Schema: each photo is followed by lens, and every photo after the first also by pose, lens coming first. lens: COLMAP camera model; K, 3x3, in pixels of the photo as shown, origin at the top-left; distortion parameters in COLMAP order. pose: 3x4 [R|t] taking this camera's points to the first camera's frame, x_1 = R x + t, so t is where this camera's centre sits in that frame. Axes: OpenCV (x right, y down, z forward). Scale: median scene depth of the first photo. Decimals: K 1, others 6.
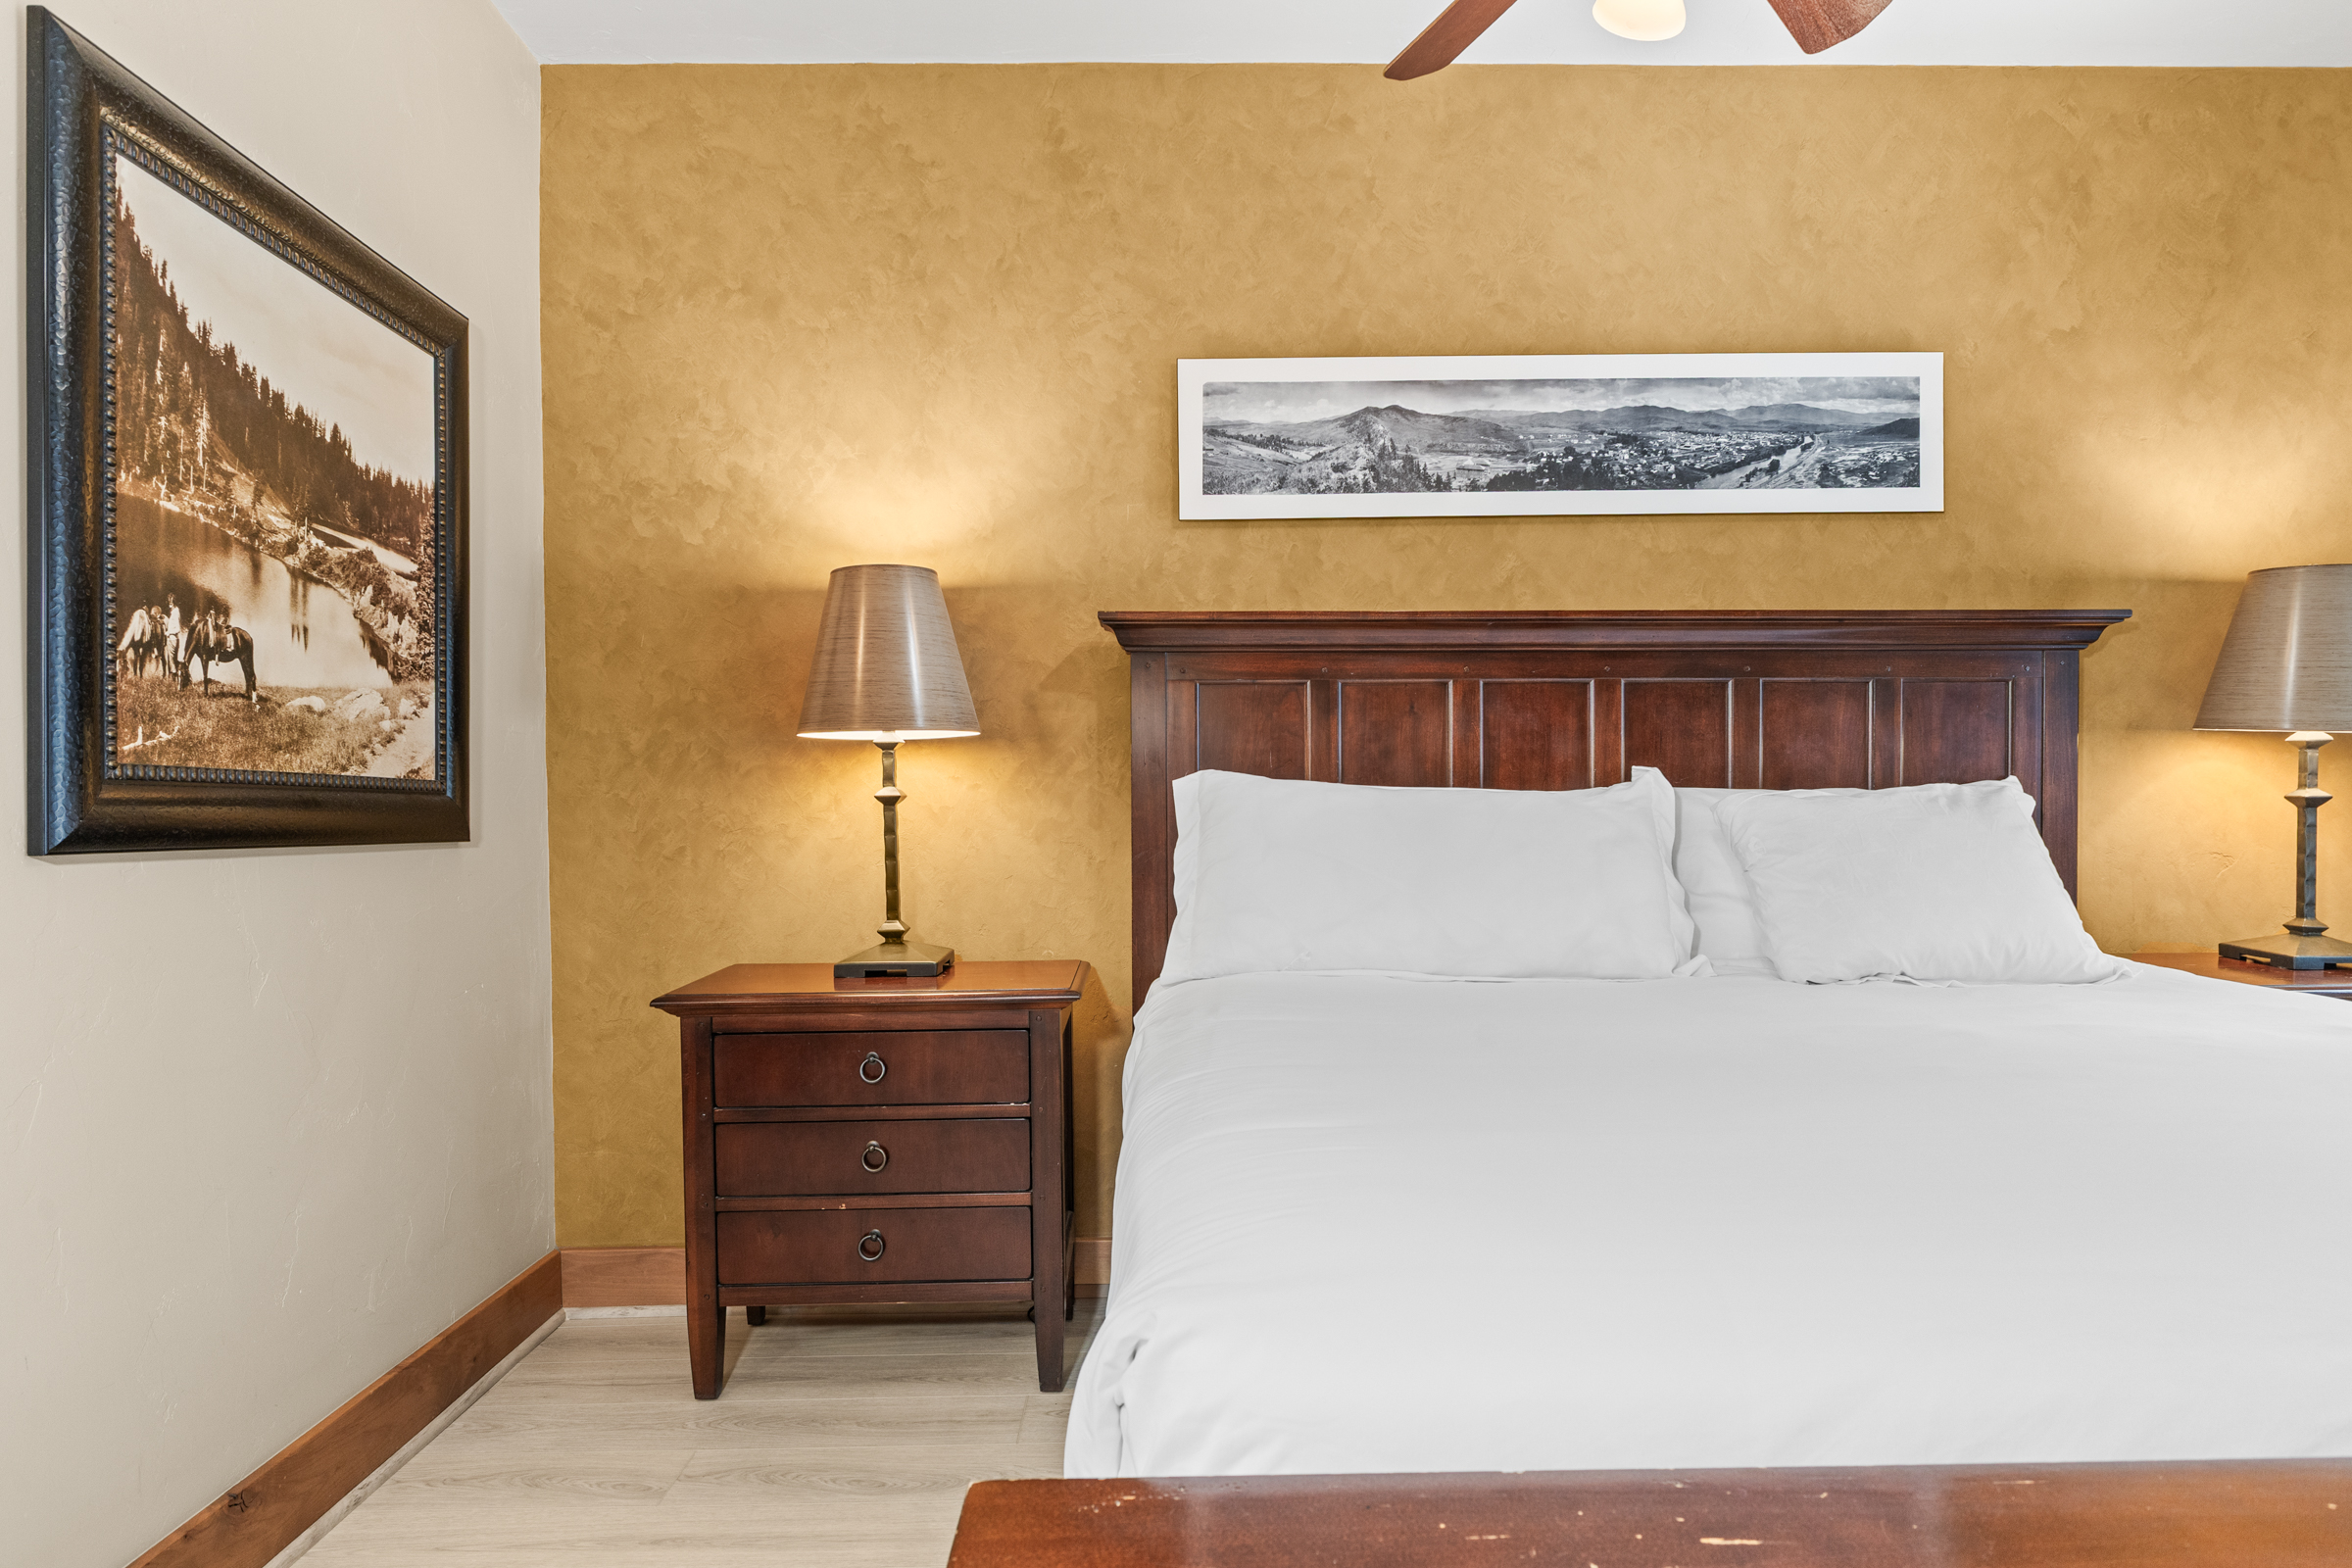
lens RADIAL K [[1353.2, 0, 1174.5], [0, 1353.2, 830.6], [0, 0, 1]] dist [0.006419, -0.006383]
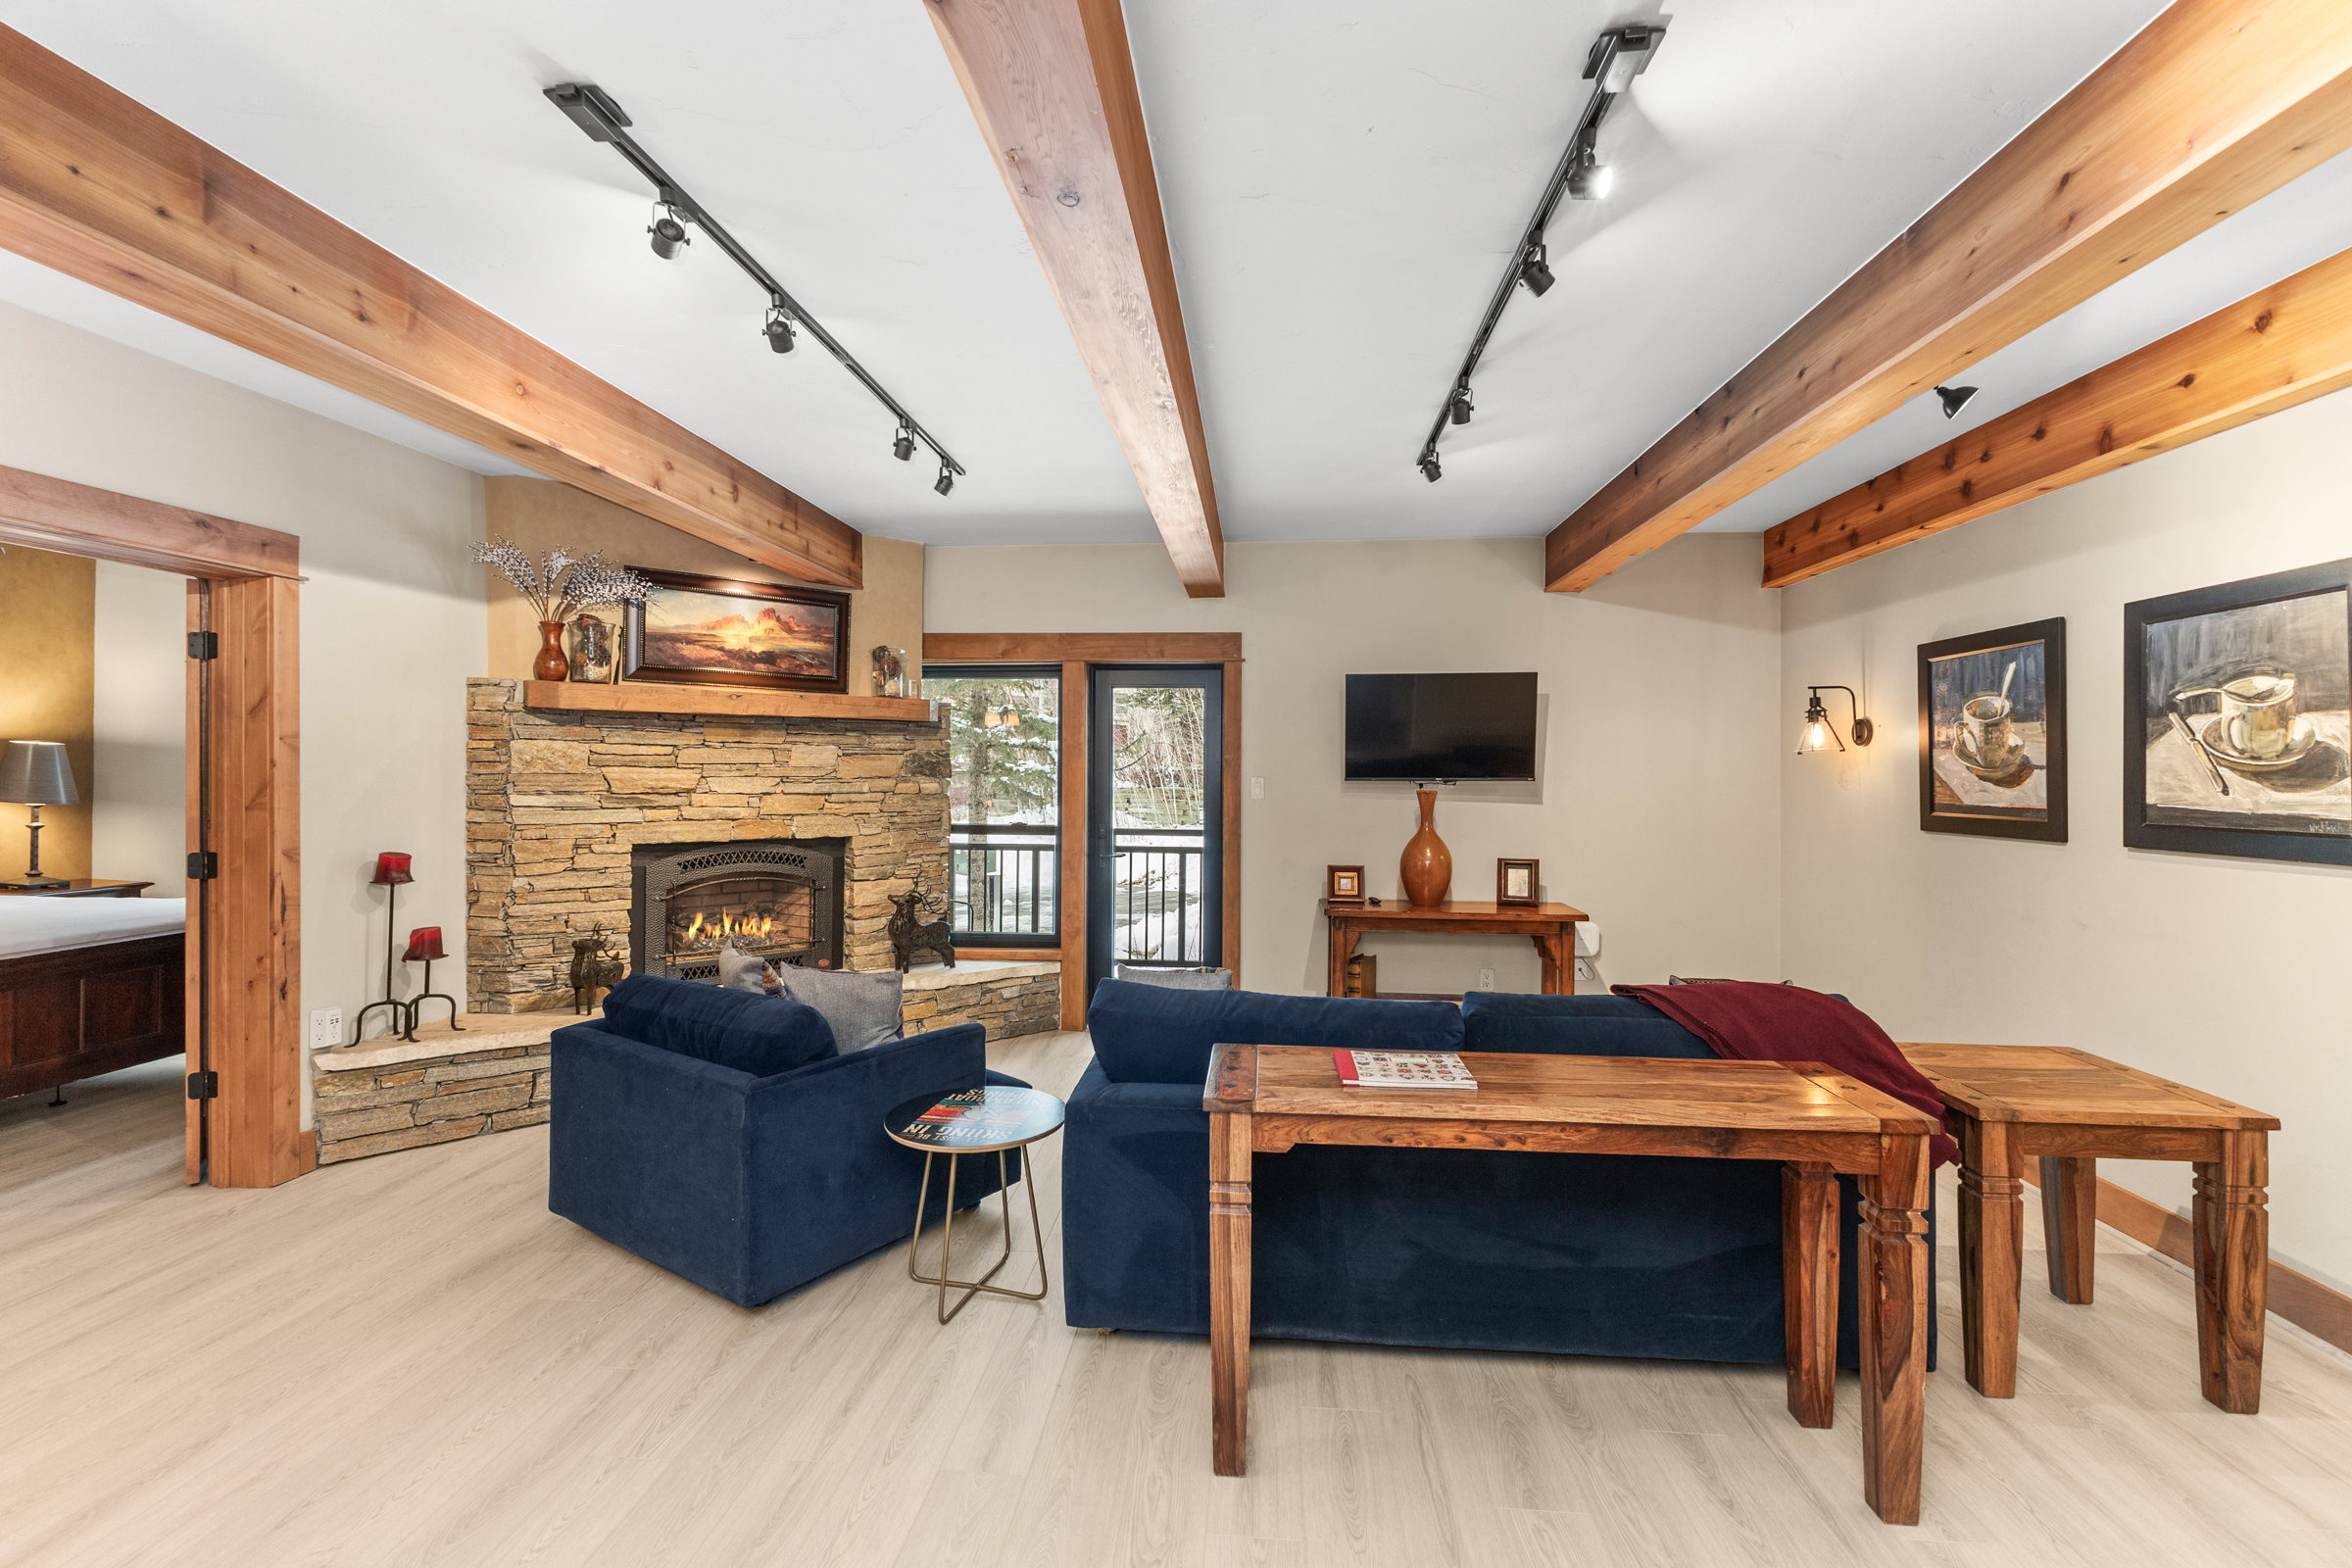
lens RADIAL K [[1048.7, 0, 1182.3], [0, 1048.7, 777.5], [0, 0, 1]] dist [0.009664, -0.003840]
pose [[0.096269, 0.003145, 0.995350, -0.980273], [0.002572, 0.999991, -0.003408, -0.101277], [-0.995352, 0.002888, 0.096260, -1.397242]]
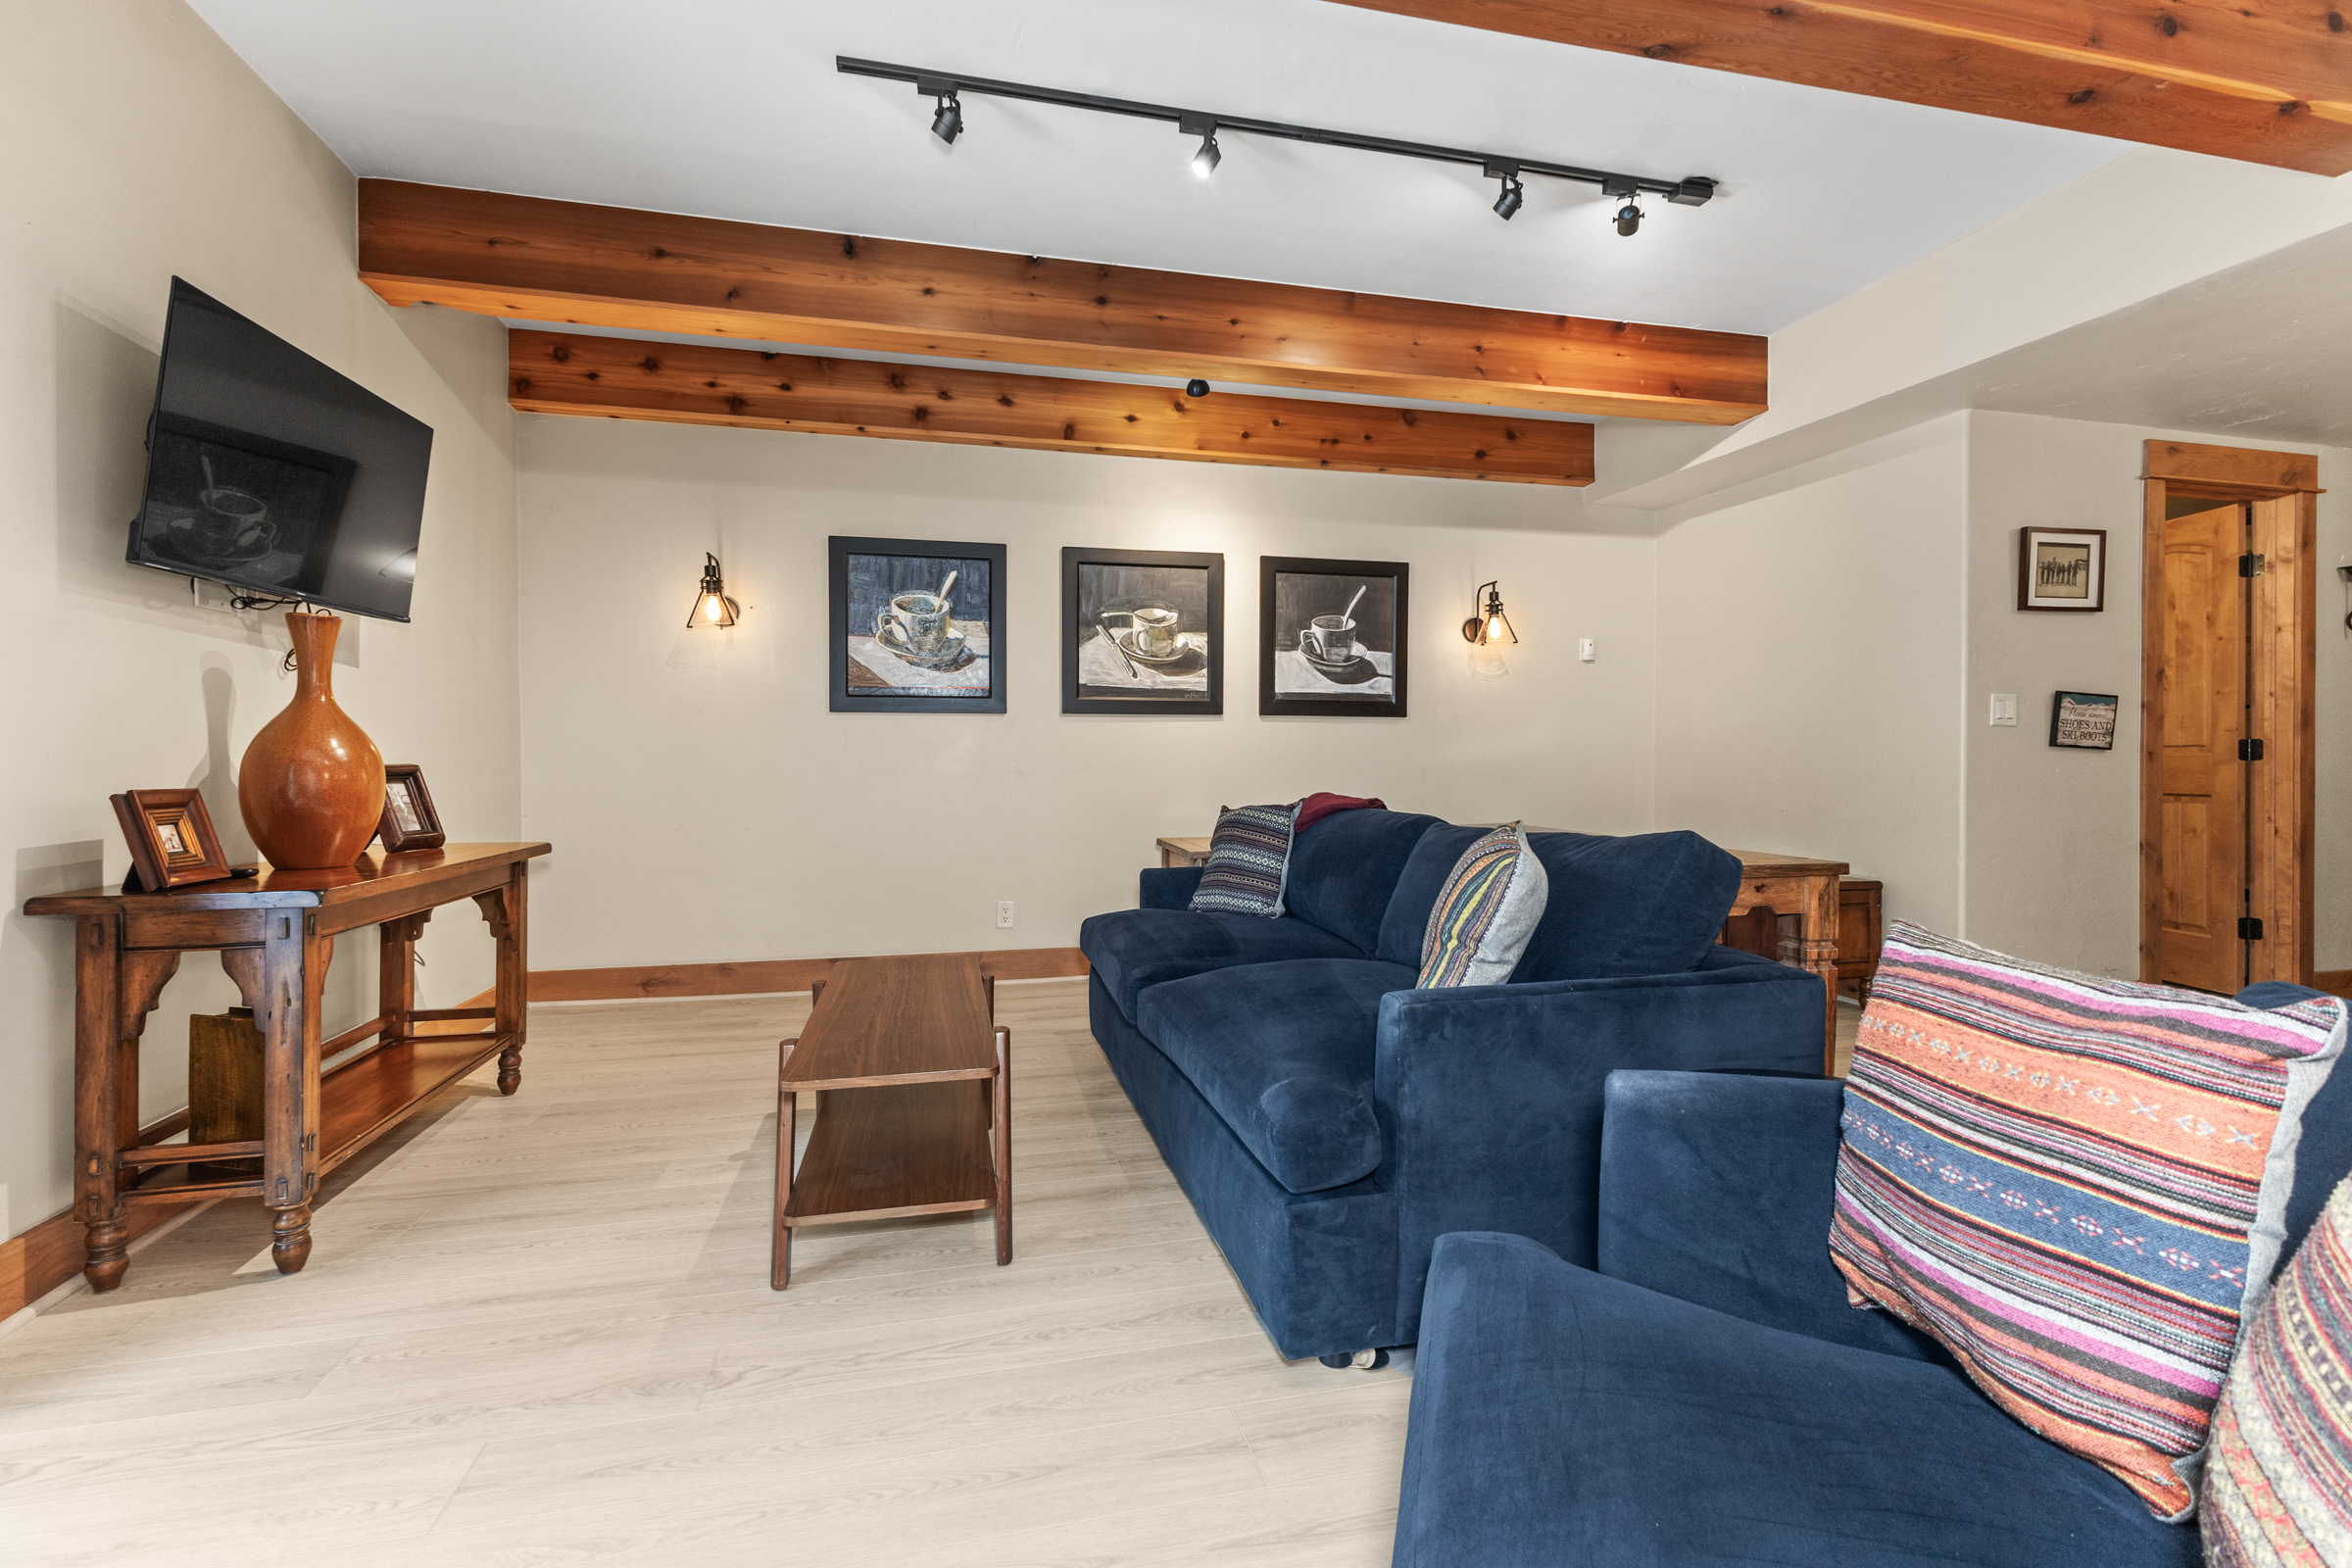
lens RADIAL K [[1048.7, 0, 1174.4], [0, 1048.7, 762.9], [0, 0, 1]] dist [0.009664, -0.003840]
pose [[-0.973962, 0.009777, -0.226500, 0.434526], [0.007636, 0.999918, 0.010325, 0.032631], [0.226583, 0.008326, -0.973956, -0.661318]]
